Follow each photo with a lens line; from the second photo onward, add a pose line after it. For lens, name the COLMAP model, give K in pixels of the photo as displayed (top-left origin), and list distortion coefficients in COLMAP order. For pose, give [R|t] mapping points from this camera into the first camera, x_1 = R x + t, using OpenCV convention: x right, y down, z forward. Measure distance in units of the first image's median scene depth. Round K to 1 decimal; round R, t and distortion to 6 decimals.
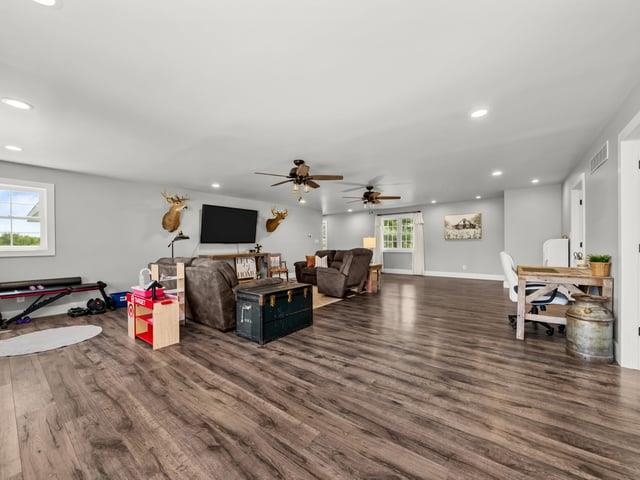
lens RADIAL K [[259.7, 0, 320.0], [0, 259.7, 240.0], [0, 0, 1]] dist [0.001307, 0.000131]
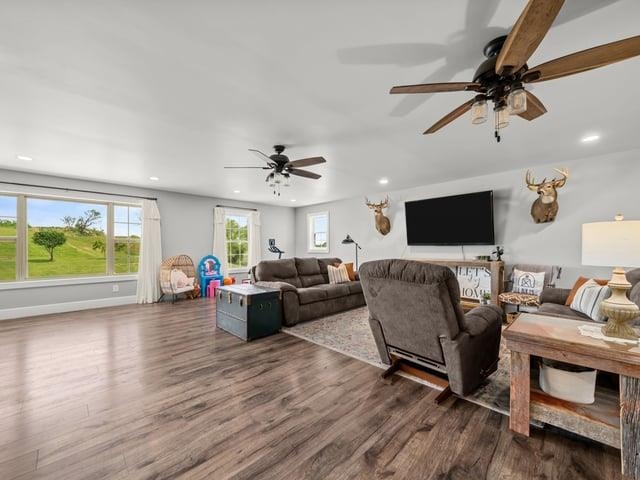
lens RADIAL K [[257.3, 0, 317.0], [0, 257.3, 242.5], [0, 0, 1]] dist [0.000056, -0.000053]
pose [[-0.126103, 0.000424, -0.992017, 0.420876], [0.020776, 0.999782, -0.002213, -0.001502], [0.991800, -0.020890, -0.126085, 0.707089]]
